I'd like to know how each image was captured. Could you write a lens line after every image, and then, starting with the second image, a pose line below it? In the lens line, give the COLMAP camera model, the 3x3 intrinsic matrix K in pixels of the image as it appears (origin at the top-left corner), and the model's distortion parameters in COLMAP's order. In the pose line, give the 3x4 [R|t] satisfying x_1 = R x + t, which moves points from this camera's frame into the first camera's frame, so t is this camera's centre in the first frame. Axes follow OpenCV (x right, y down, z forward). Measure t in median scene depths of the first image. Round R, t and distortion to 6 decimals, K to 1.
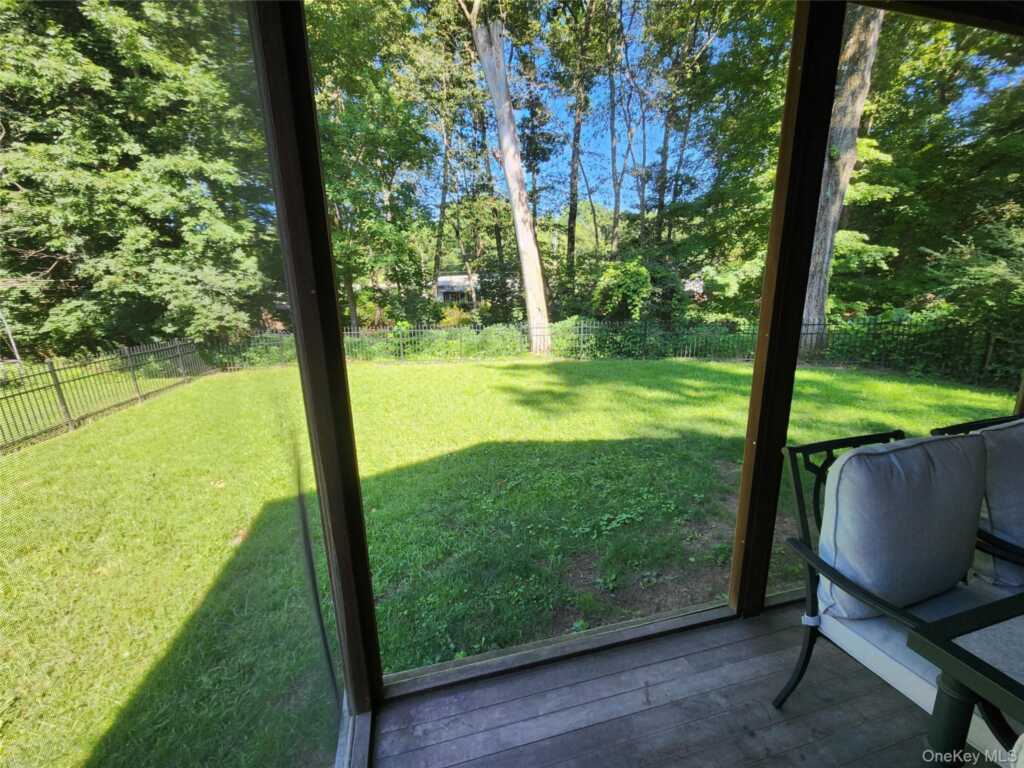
lens RADIAL K [[418.2, 0, 510.0], [0, 418.2, 386.2], [0, 0, 1]] dist [0.000195, -0.000661]
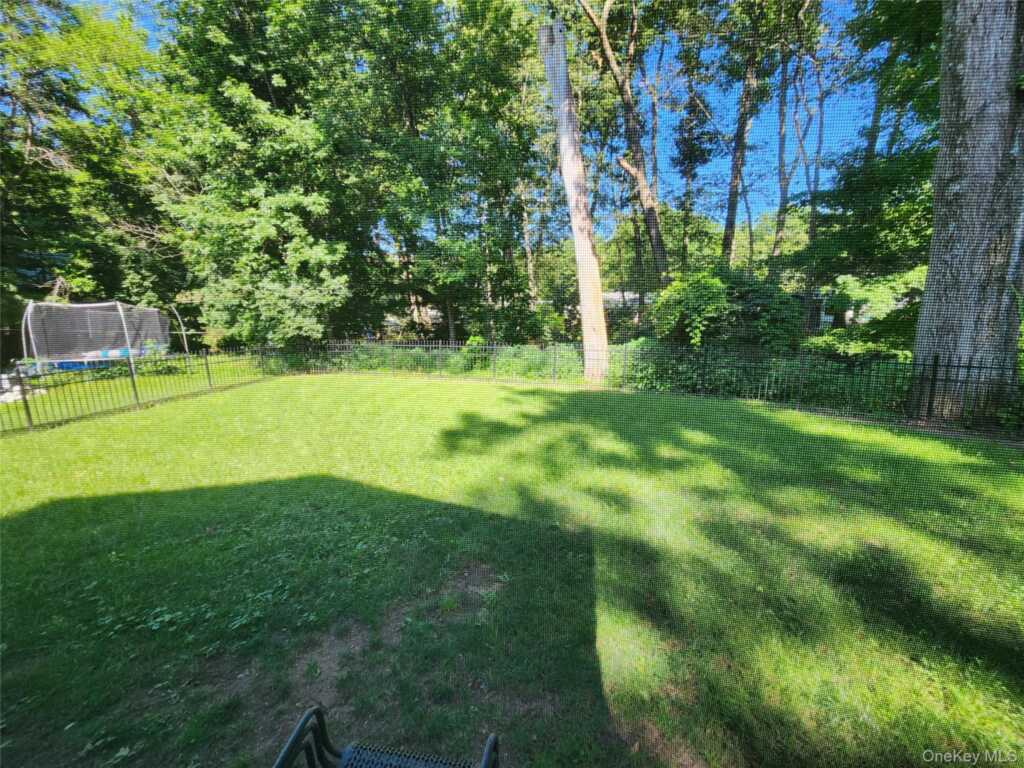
lens RADIAL K [[418.2, 0, 510.0], [0, 418.2, 386.2], [0, 0, 1]] dist [0.000195, -0.000661]
pose [[0.914655, 0.083951, -0.395421, 0.301038], [-0.099159, 0.994906, -0.018142, -0.035826], [0.391884, 0.055803, 0.918321, 0.157064]]
